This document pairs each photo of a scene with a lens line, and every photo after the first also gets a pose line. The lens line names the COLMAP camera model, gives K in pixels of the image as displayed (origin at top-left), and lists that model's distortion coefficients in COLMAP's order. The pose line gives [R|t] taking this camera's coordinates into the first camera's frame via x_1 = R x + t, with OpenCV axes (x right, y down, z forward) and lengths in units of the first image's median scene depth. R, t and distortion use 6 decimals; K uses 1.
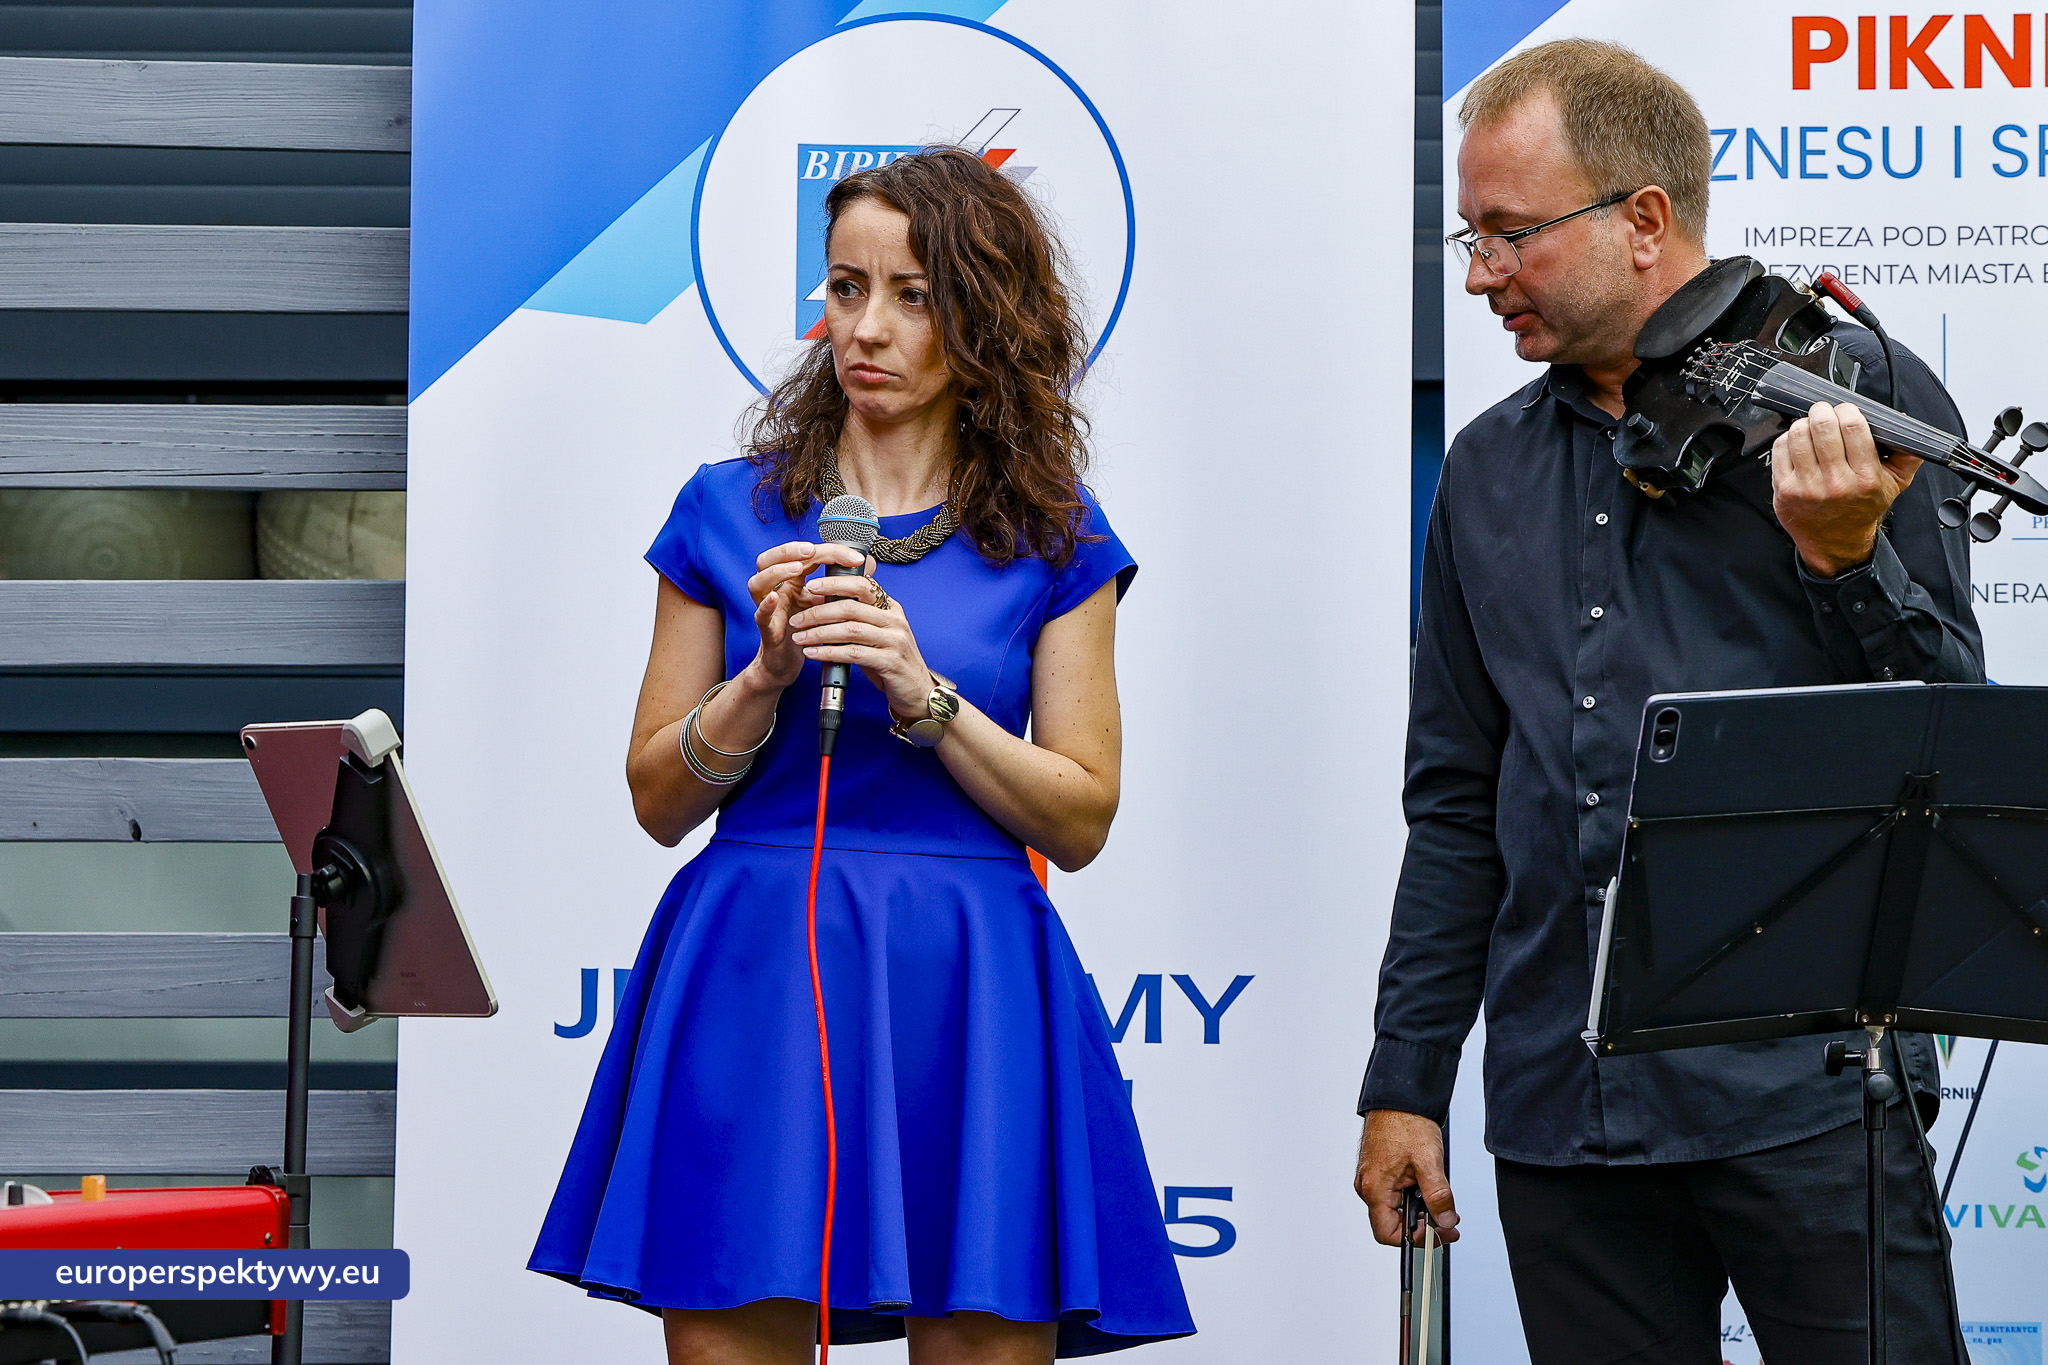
lens RADIAL K [[6544.5, 0, 1024.0], [0, 6544.5, 682.5], [0, 0, 1]] dist [0.046991, 4.950666]
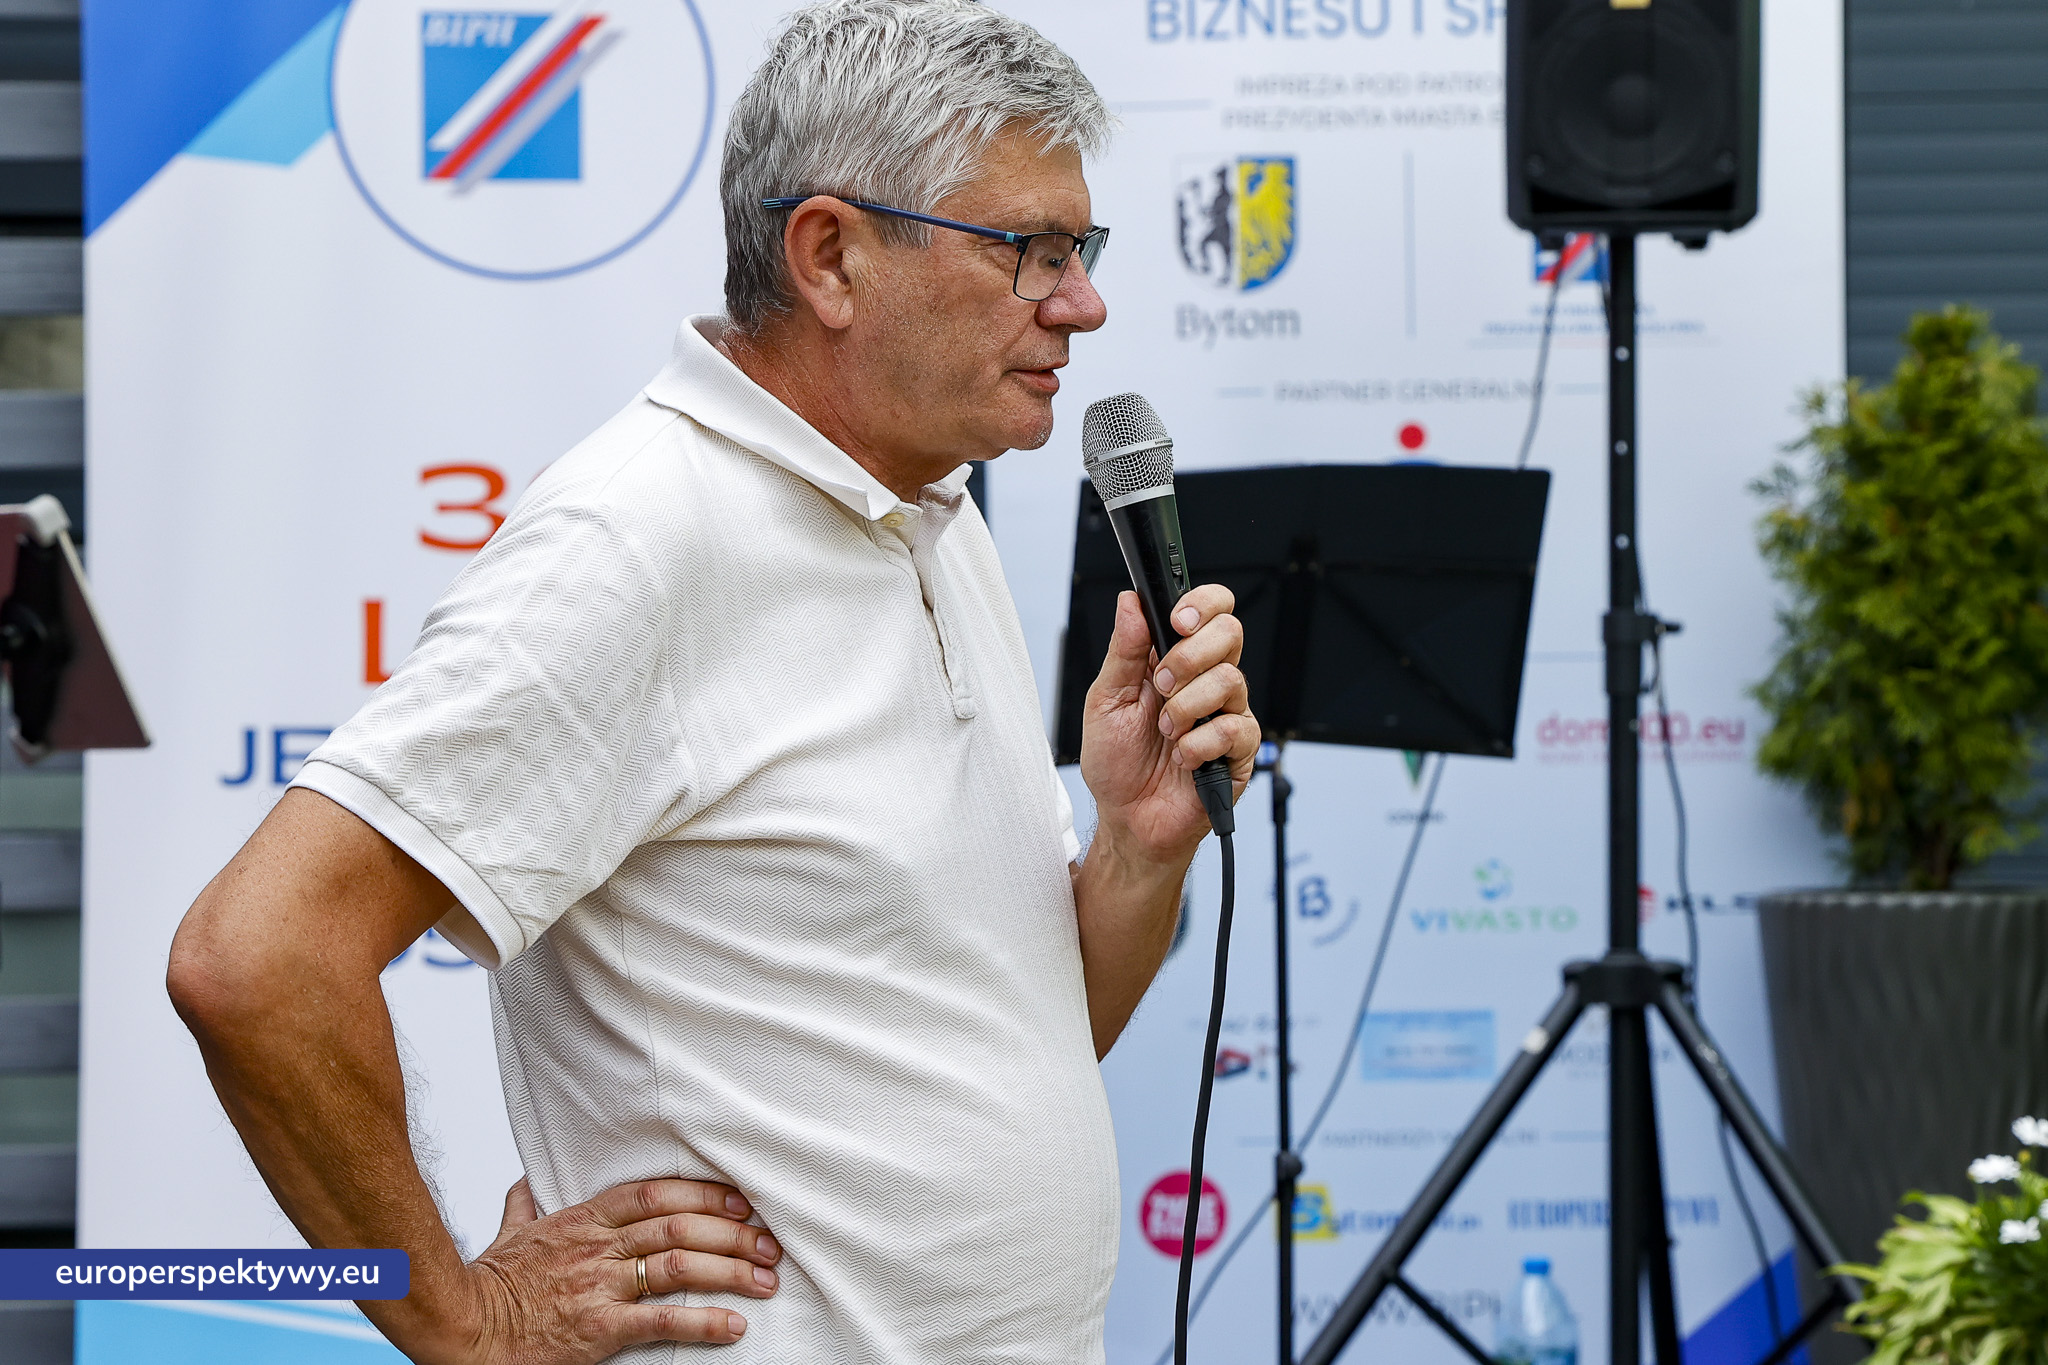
lens RADIAL K [[6698.7, 0, 1147.0], [0, 6698.7, 745.6], [0, 0, 1]] dist [0.023972, 3.838279]
pose [[0.998366, -0.014487, 0.055267, 0.026156], [0.012441, 0.999231, 0.037196, 0.004589], [-0.055764, -0.036448, 0.997779, -0.191938]]
